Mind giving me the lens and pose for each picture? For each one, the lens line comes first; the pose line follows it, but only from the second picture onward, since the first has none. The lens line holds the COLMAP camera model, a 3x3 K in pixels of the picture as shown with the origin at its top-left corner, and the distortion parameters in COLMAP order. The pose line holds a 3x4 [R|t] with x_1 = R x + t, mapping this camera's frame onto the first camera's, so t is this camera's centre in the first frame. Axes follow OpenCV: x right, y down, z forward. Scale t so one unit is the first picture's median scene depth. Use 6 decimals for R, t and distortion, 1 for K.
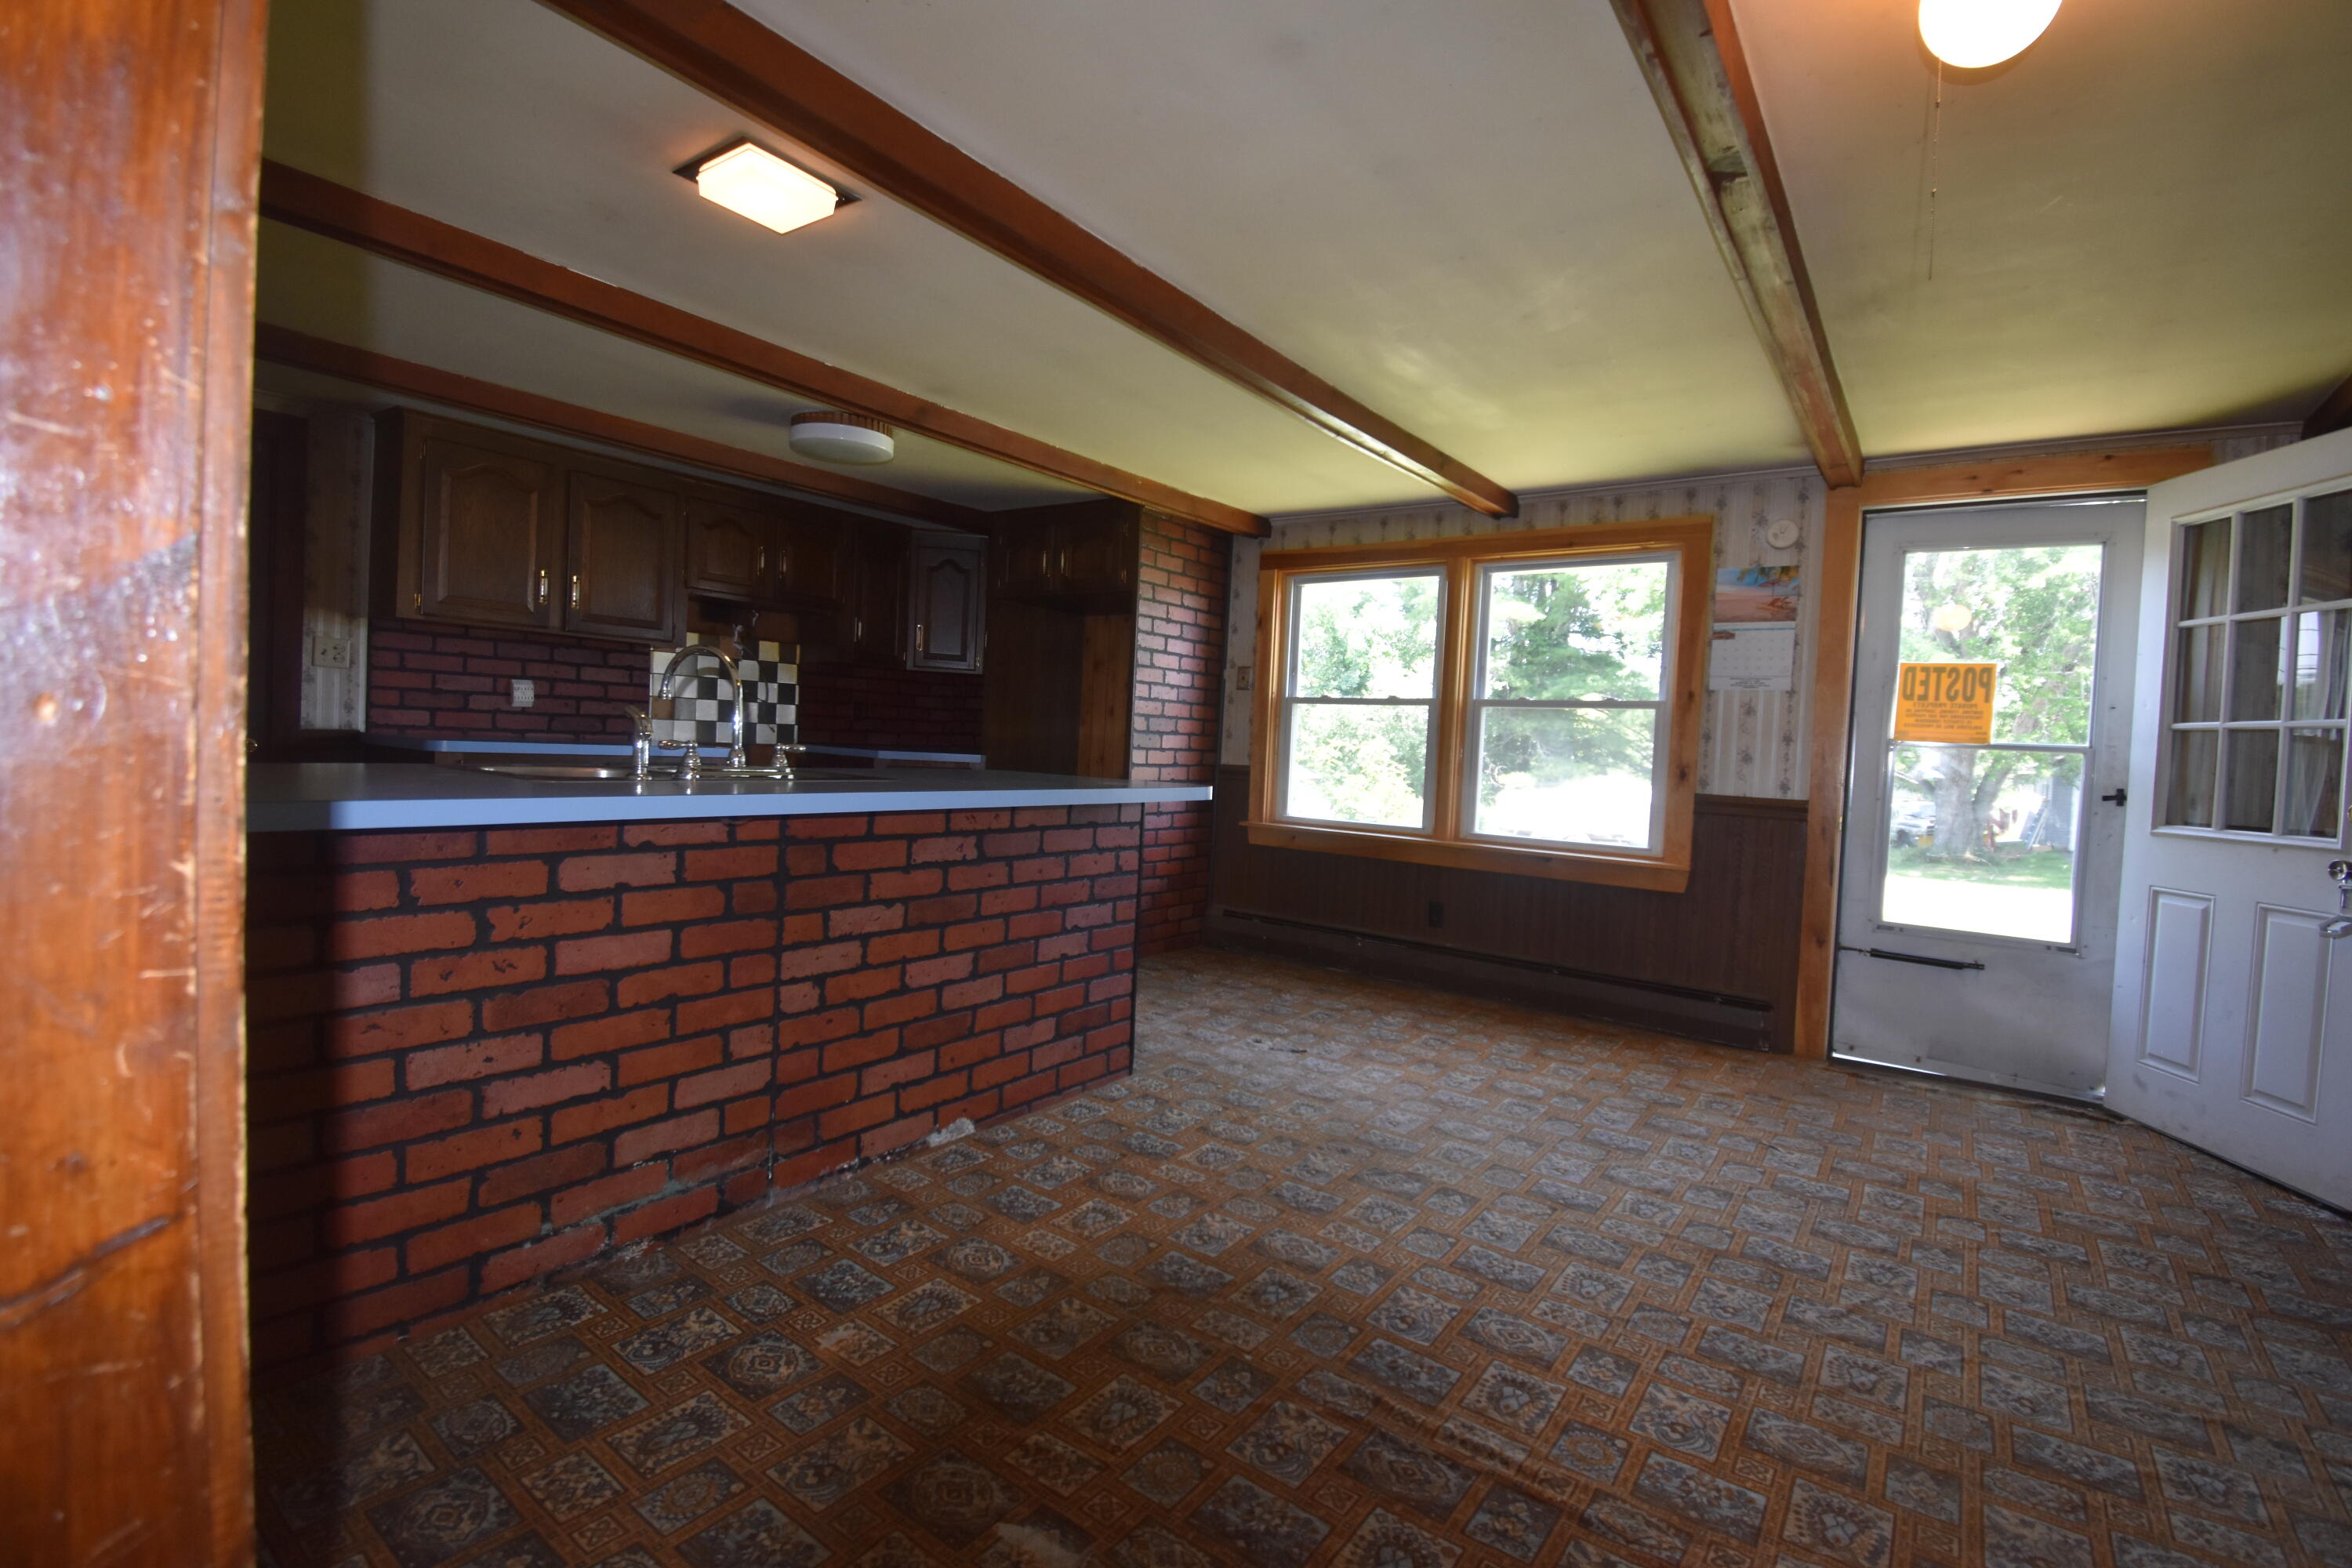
lens RADIAL K [[1052.1, 0, 1188.5], [0, 1052.1, 774.8], [0, 0, 1]] dist [0.024534, -0.032522]
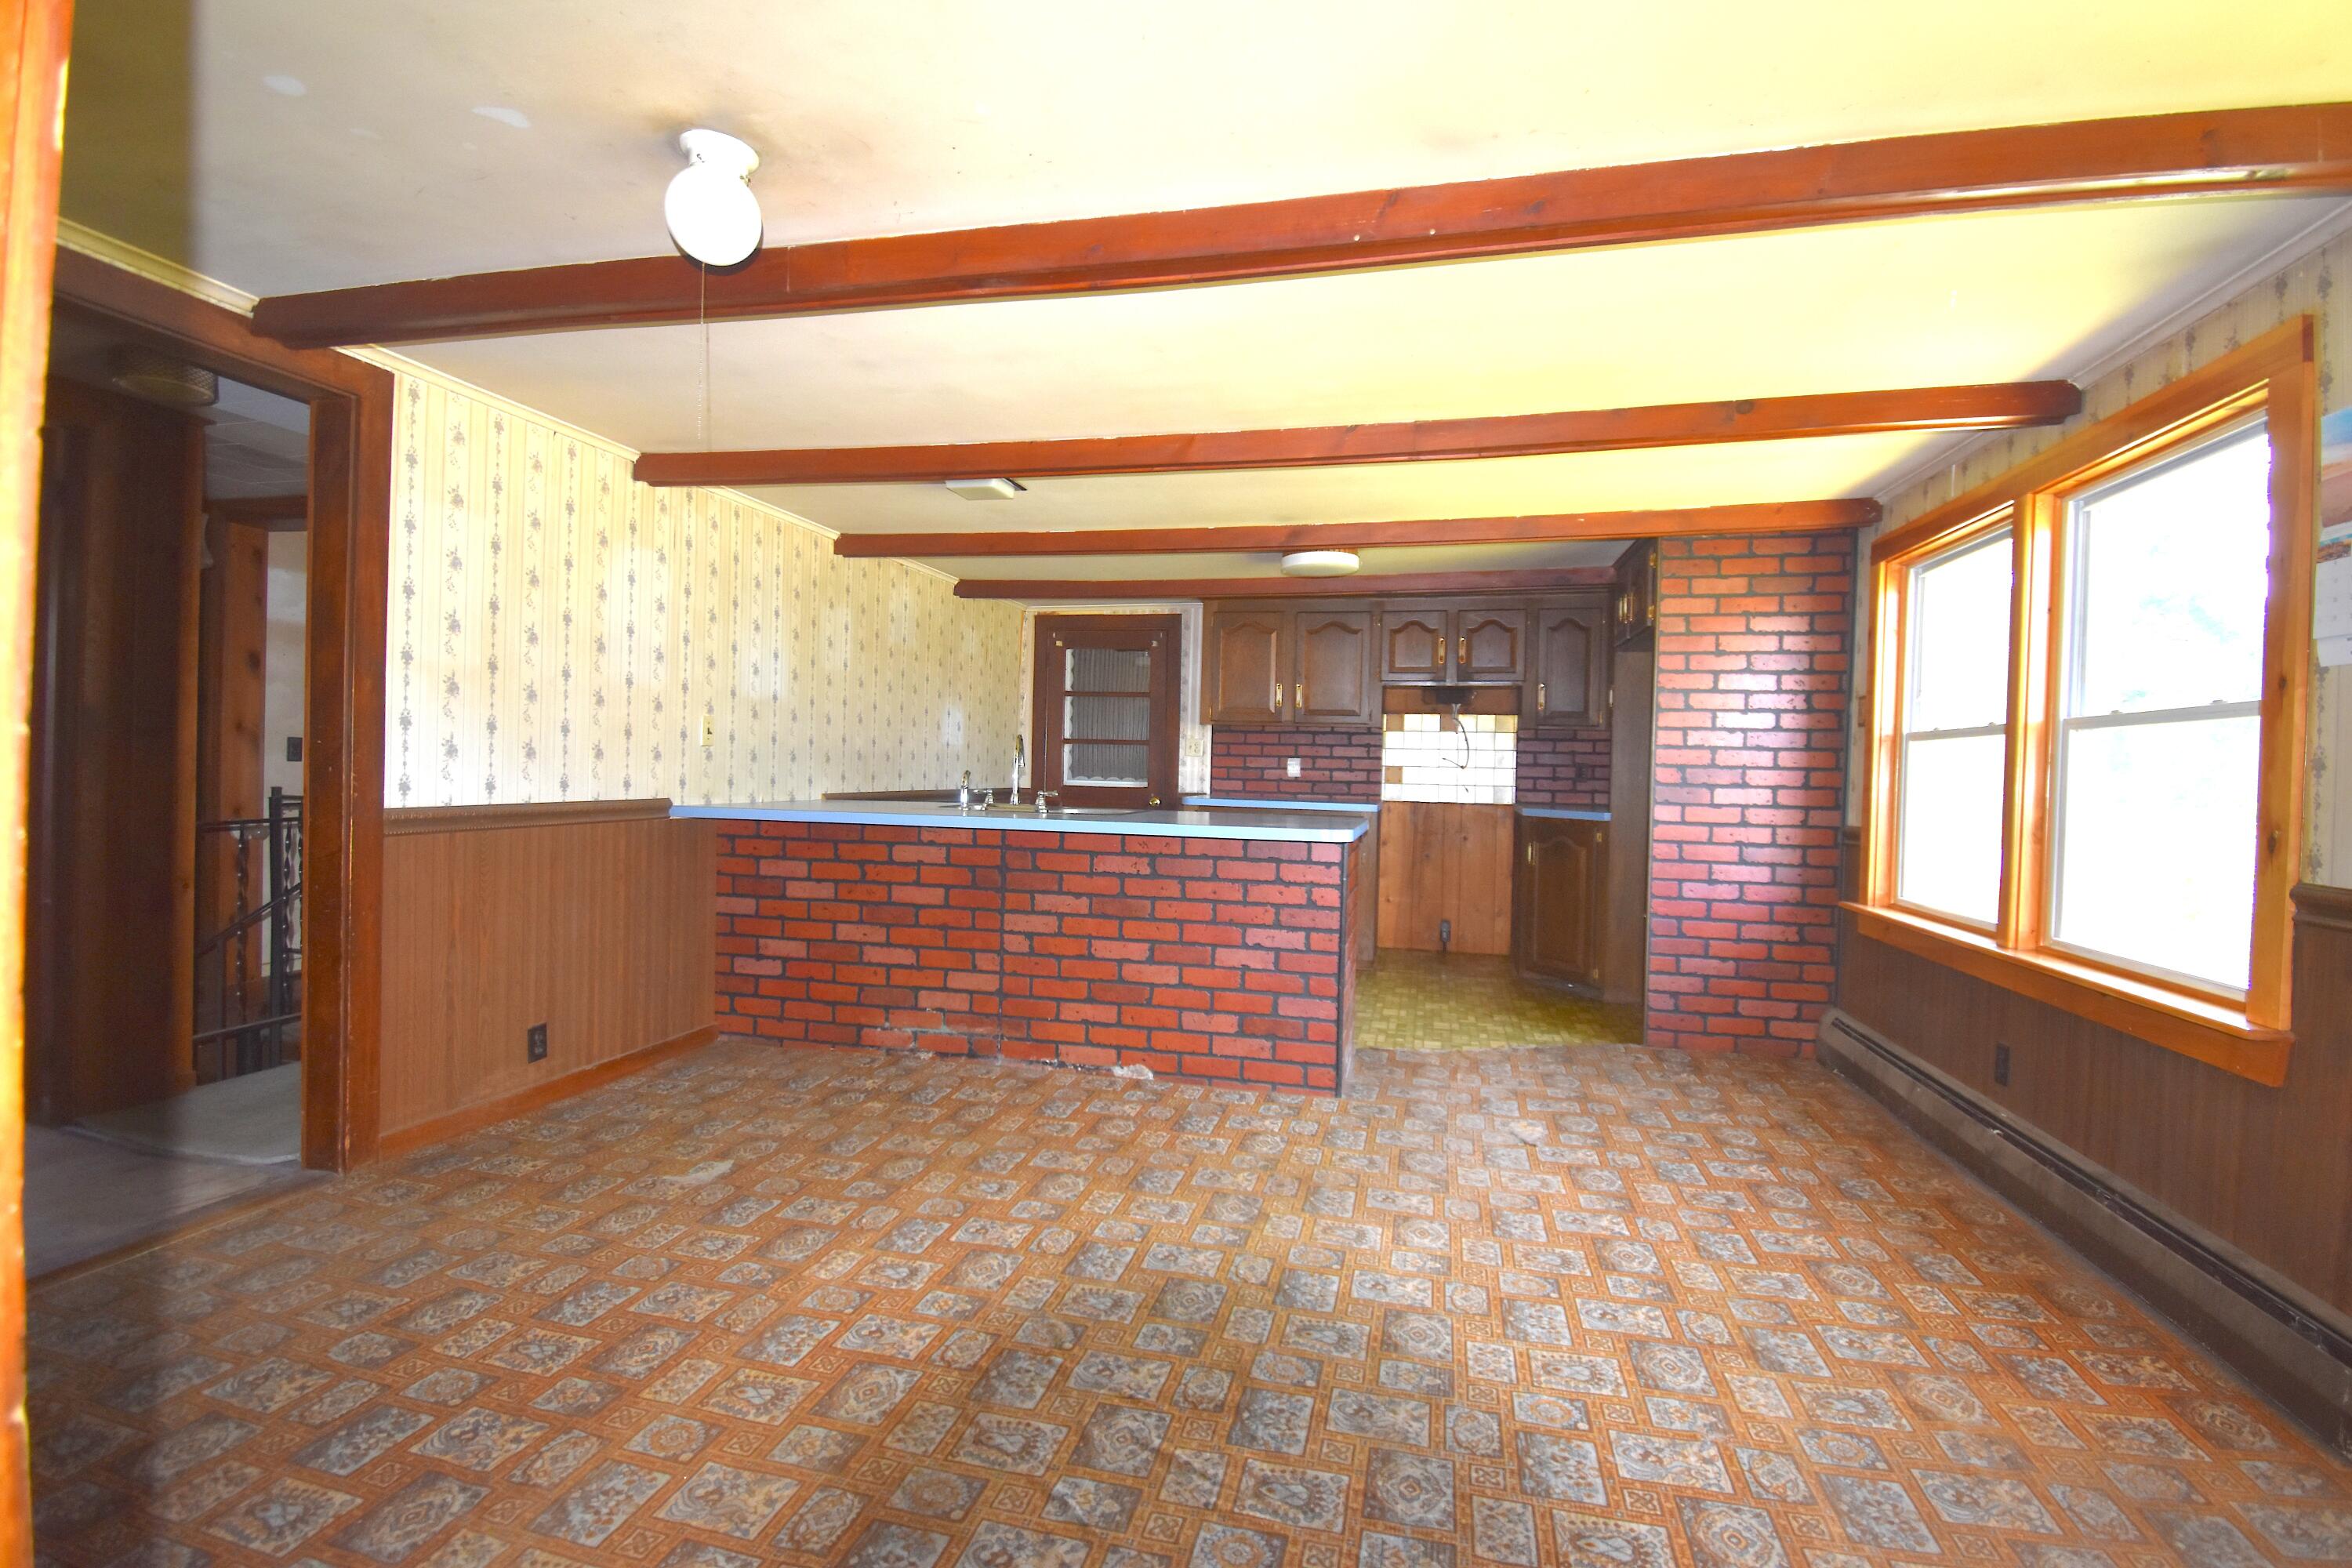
lens RADIAL K [[1052.1, 0, 1188.5], [0, 1052.1, 774.8], [0, 0, 1]] dist [0.024534, -0.032522]
pose [[0.380873, -0.030960, -0.924109, 1.002231], [-0.037077, 0.998124, -0.048721, 0.013987], [0.923884, 0.052820, 0.379010, 0.481900]]
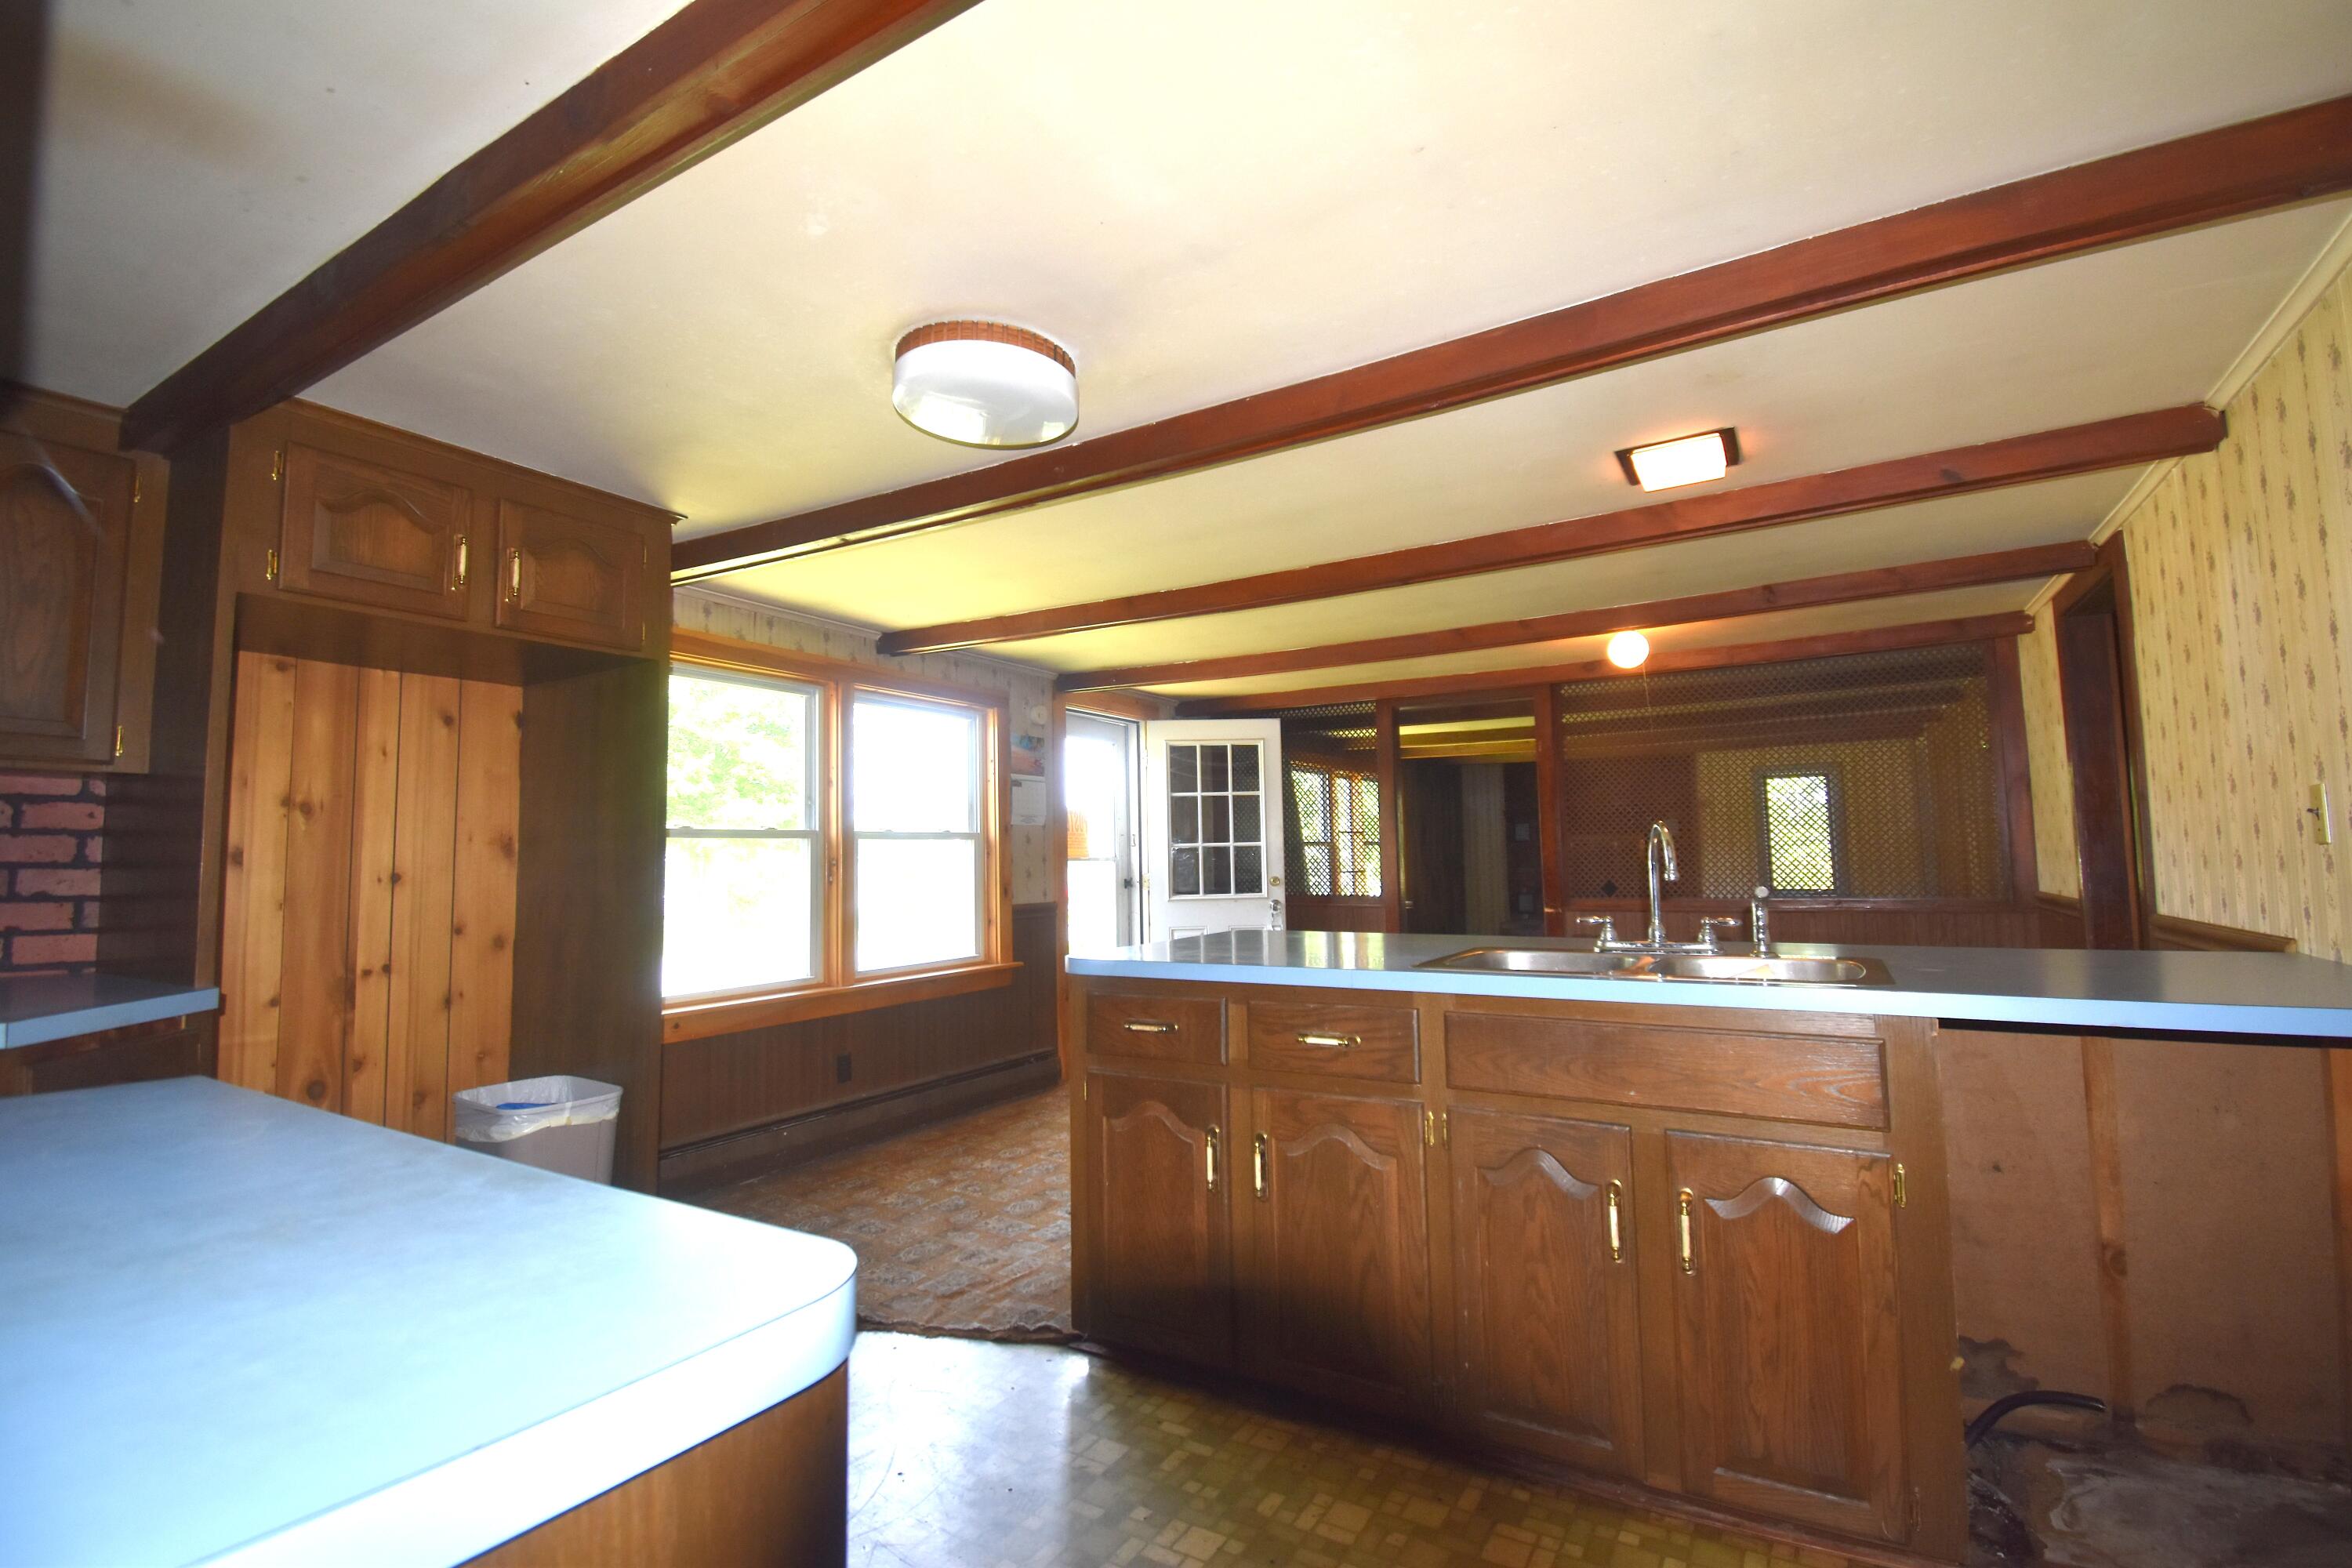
lens RADIAL K [[1052.1, 0, 1188.5], [0, 1052.1, 774.8], [0, 0, 1]] dist [0.024534, -0.032522]
pose [[-0.082626, 0.040091, 0.995774, -1.135139], [0.051934, 0.998006, -0.035871, -0.114651], [-0.995227, 0.048751, -0.084543, 1.222036]]
